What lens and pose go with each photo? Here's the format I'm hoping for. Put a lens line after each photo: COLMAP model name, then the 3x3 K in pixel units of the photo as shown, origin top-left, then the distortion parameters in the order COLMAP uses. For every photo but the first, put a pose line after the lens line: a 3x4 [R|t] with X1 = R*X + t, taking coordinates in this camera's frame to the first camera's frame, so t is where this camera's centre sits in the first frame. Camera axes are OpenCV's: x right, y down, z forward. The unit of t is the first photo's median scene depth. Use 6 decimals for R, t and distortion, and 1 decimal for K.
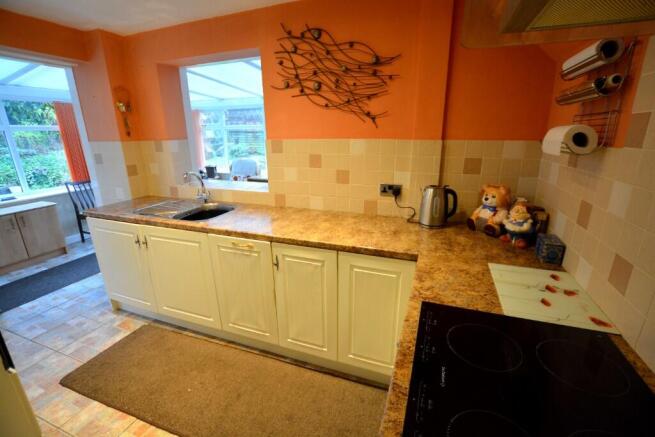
lens RADIAL K [[290.8, 0, 331.8], [0, 290.8, 218.5], [0, 0, 1]] dist [-0.028144, 0.000419]
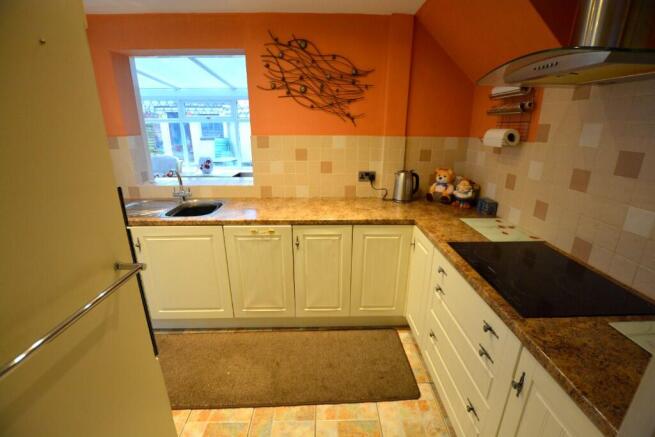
lens RADIAL K [[290.8, 0, 331.8], [0, 290.8, 218.5], [0, 0, 1]] dist [-0.028144, 0.000419]
pose [[0.927050, -0.101174, 0.361030, -0.446591], [0.094006, 0.994868, 0.037412, 0.023945], [-0.362963, -0.000743, 0.931803, -0.125353]]
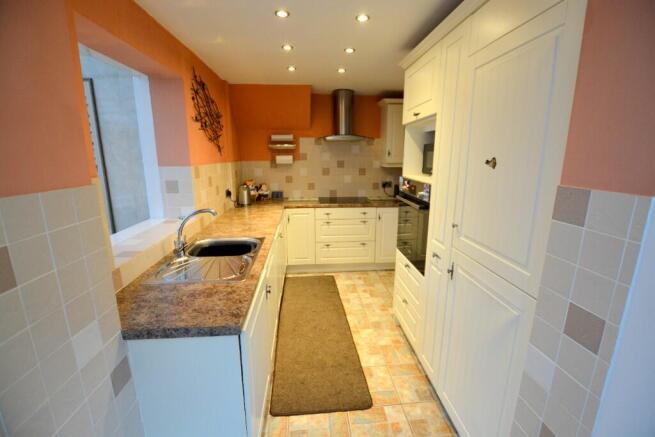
lens RADIAL K [[290.8, 0, 331.8], [0, 290.8, 218.5], [0, 0, 1]] dist [-0.028144, 0.000419]
pose [[-0.428501, -0.187818, 0.883805, -1.649660], [0.264451, 0.909253, 0.321442, -0.369546], [-0.863975, 0.371461, -0.339947, 1.199446]]
